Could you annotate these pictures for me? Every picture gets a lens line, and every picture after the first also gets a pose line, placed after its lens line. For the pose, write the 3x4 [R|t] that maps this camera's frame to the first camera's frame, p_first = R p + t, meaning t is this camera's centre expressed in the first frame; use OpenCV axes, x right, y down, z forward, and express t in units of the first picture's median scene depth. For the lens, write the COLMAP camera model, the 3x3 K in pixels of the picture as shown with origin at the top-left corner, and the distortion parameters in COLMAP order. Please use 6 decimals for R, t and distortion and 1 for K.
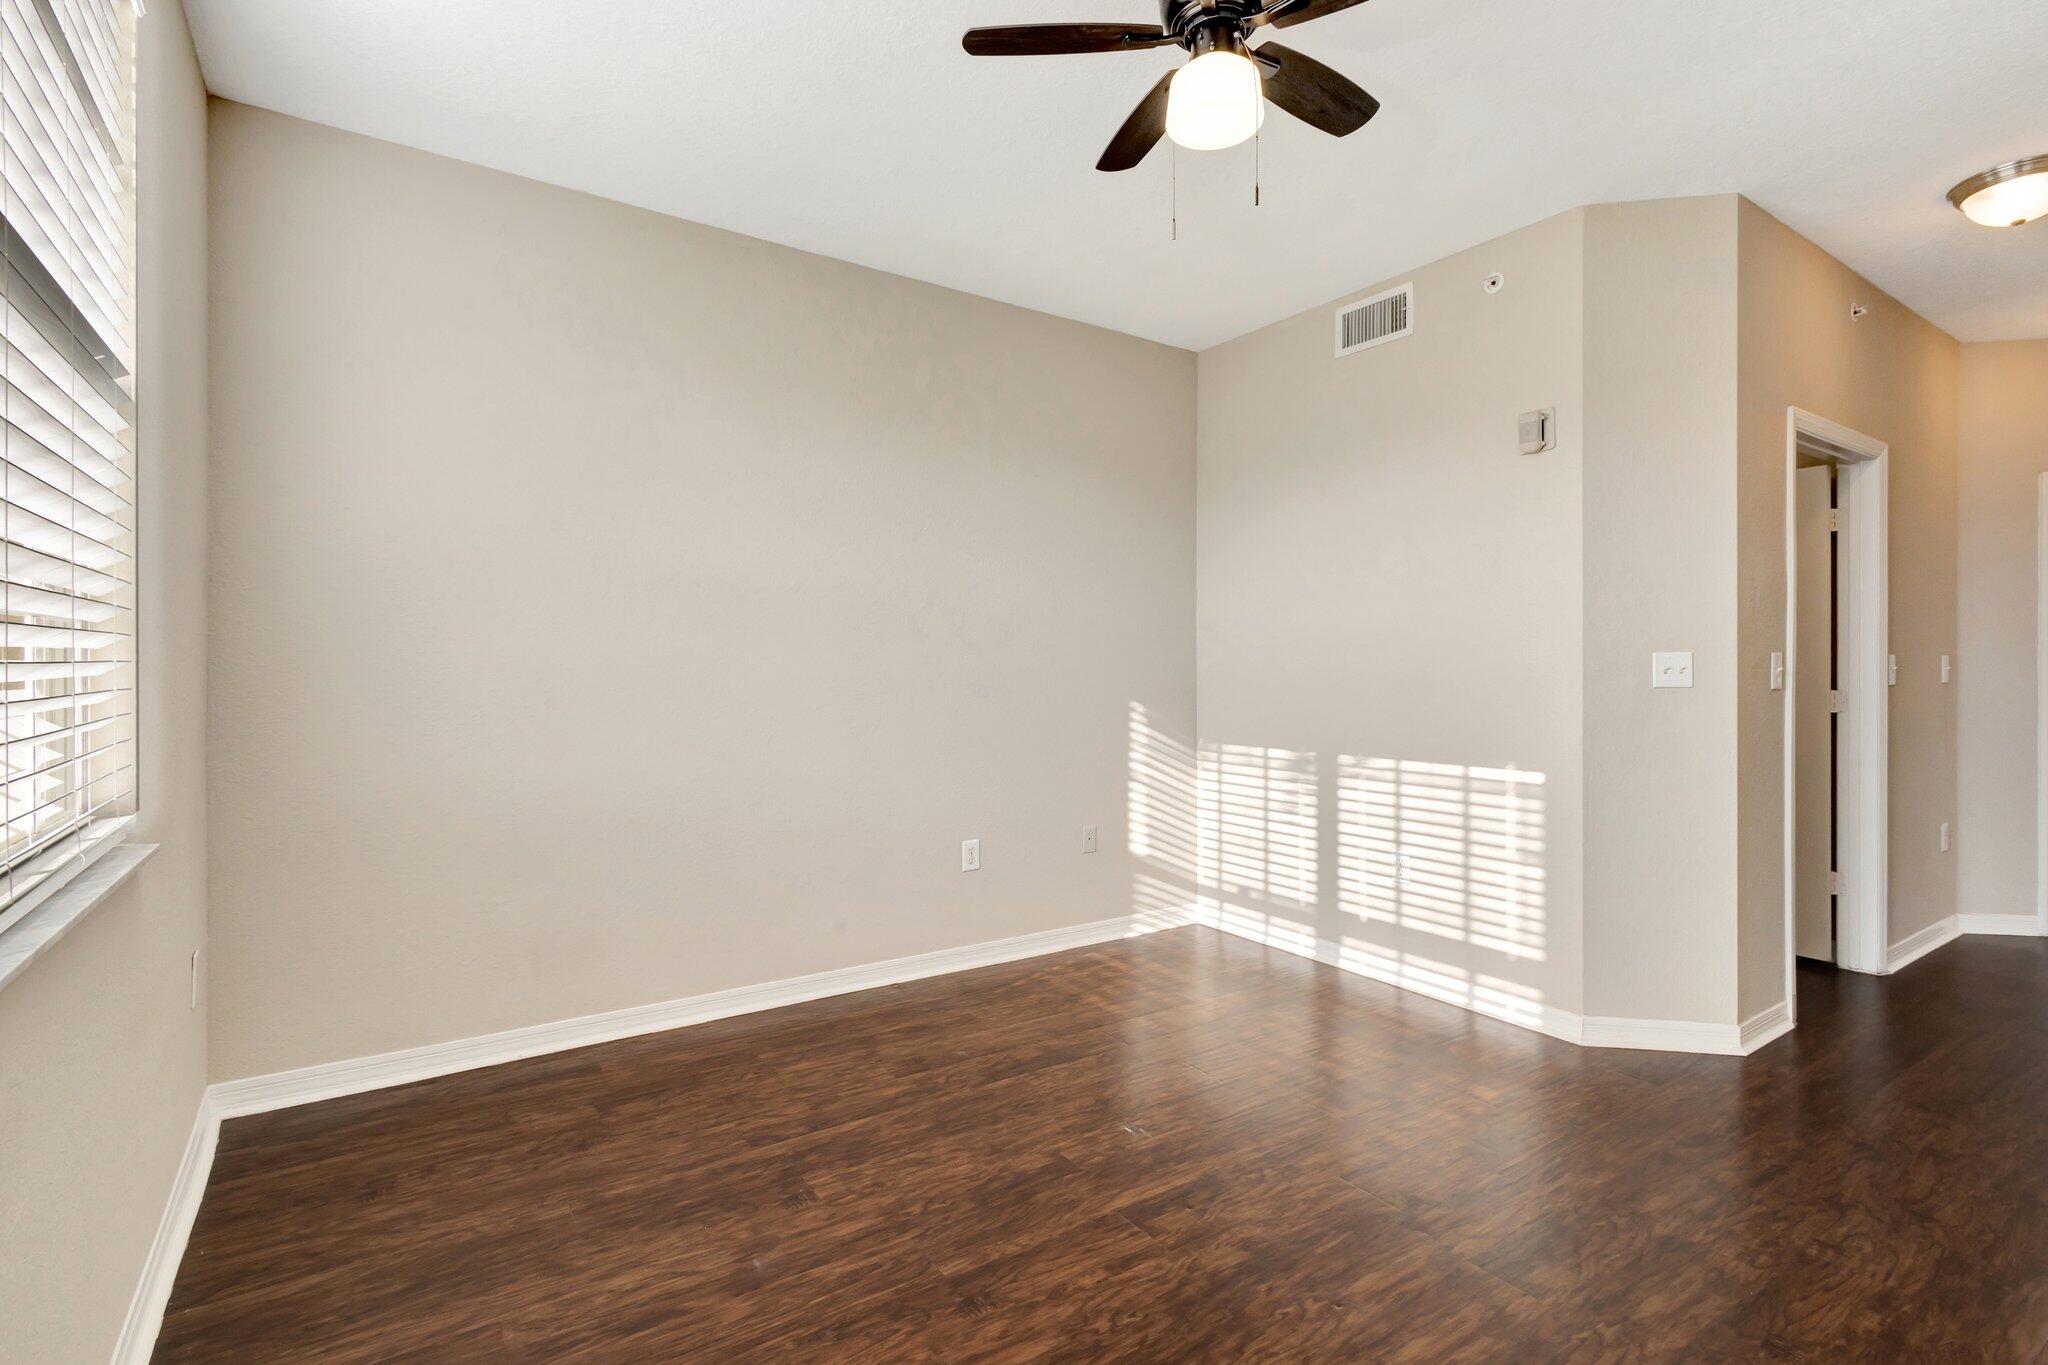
lens RADIAL K [[954.0, 0, 1031.1], [0, 954.0, 674.5], [0, 0, 1]] dist [0.013509, -0.000359]
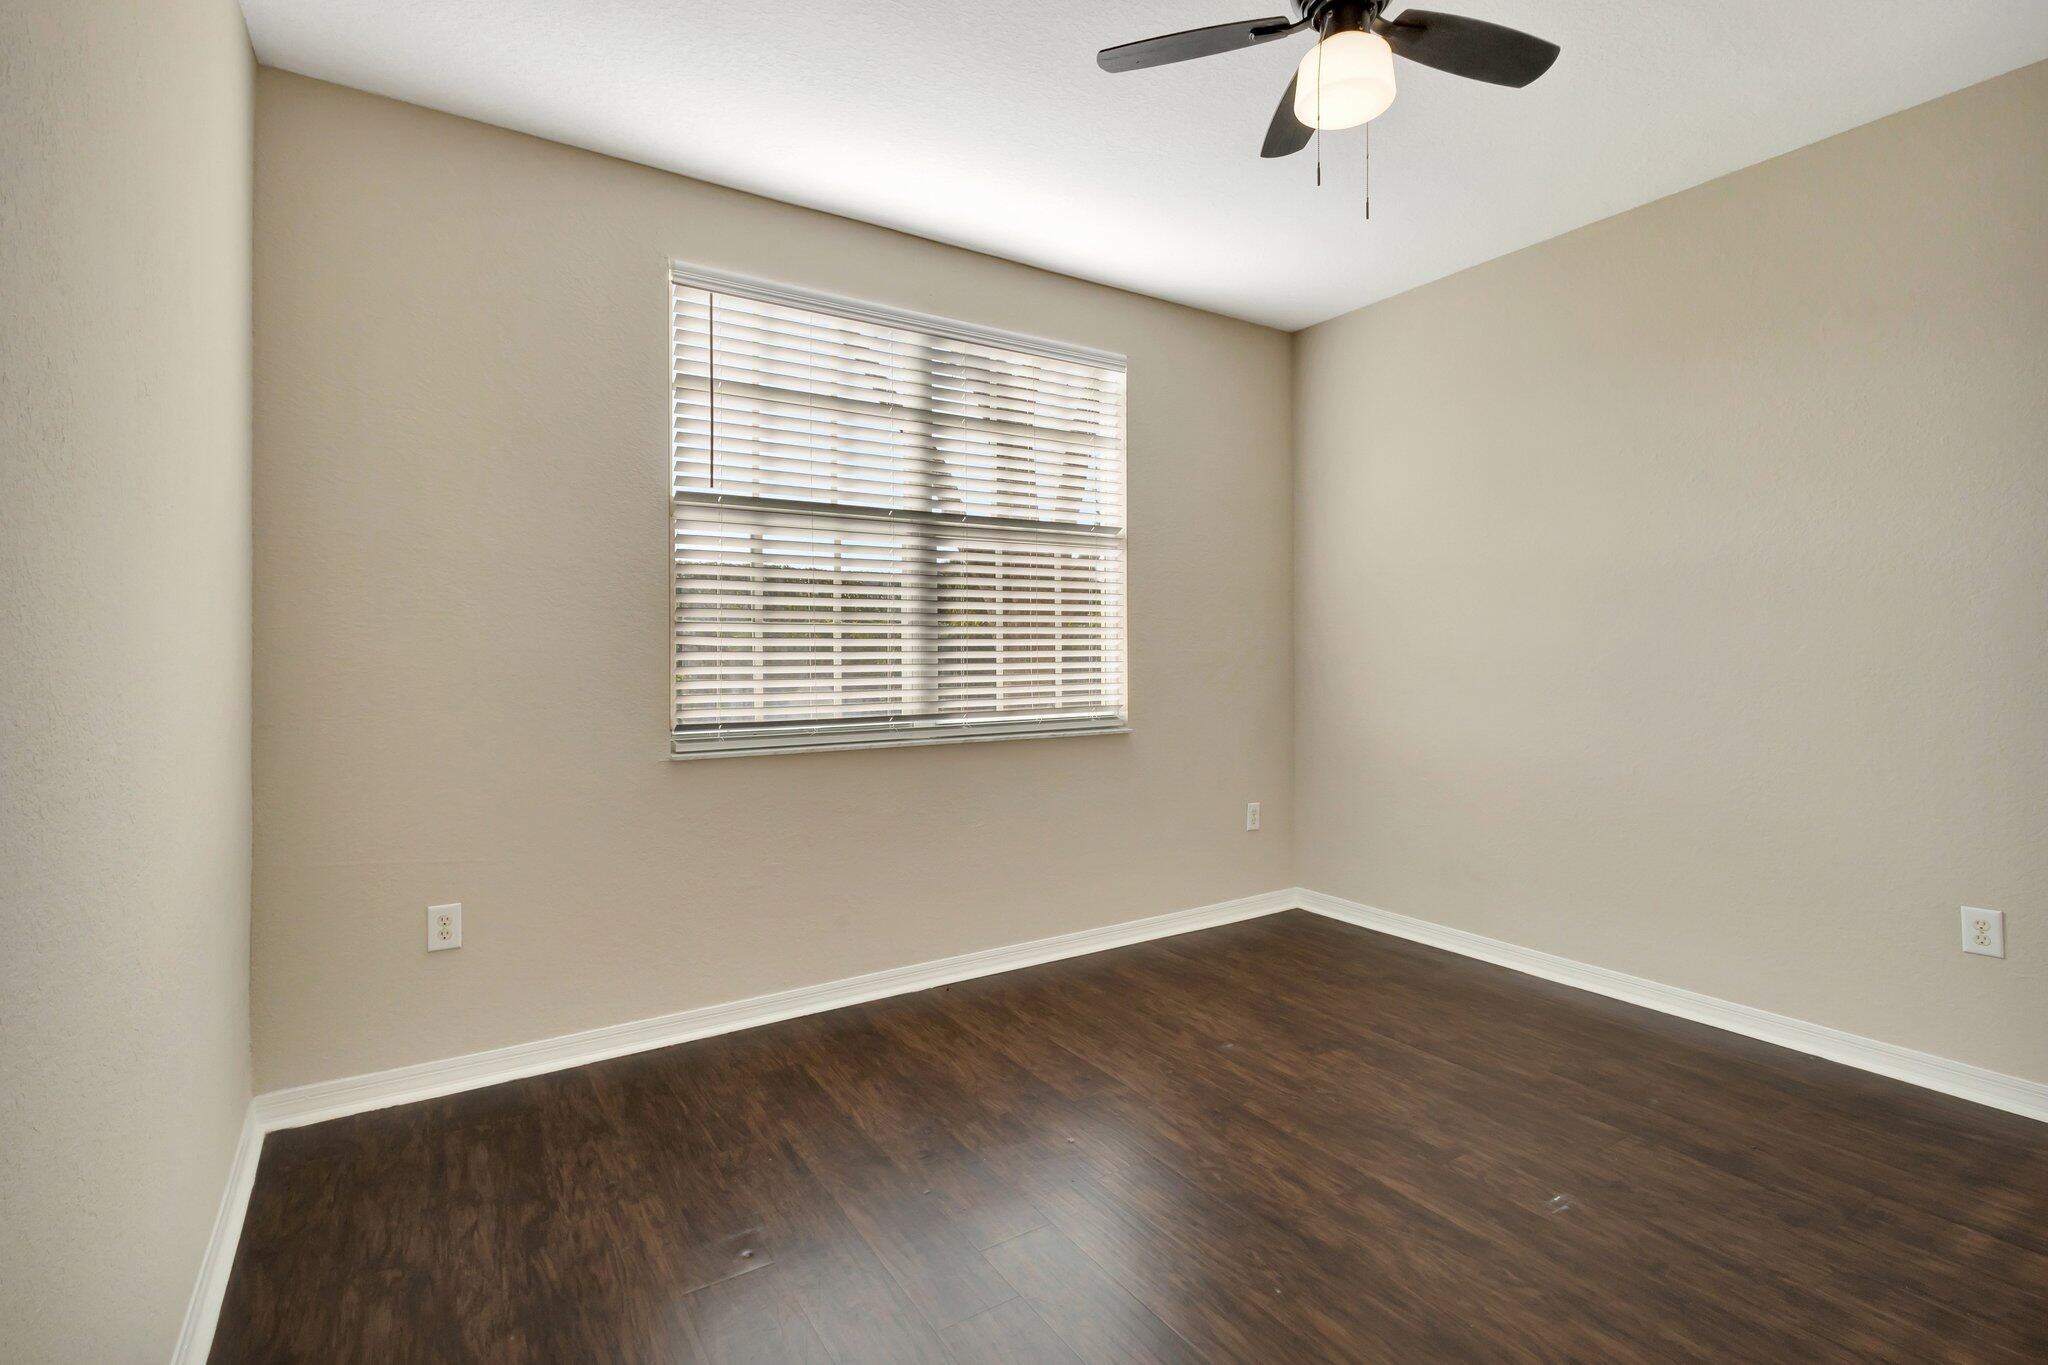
lens RADIAL K [[954.0, 0, 1031.4], [0, 954.0, 675.0], [0, 0, 1]] dist [0.013509, -0.000359]
pose [[-0.020826, 0.016084, -0.999654, 1.082563], [-0.000507, 0.999870, 0.016098, 0.004451], [0.999783, 0.000842, -0.020815, 0.636727]]
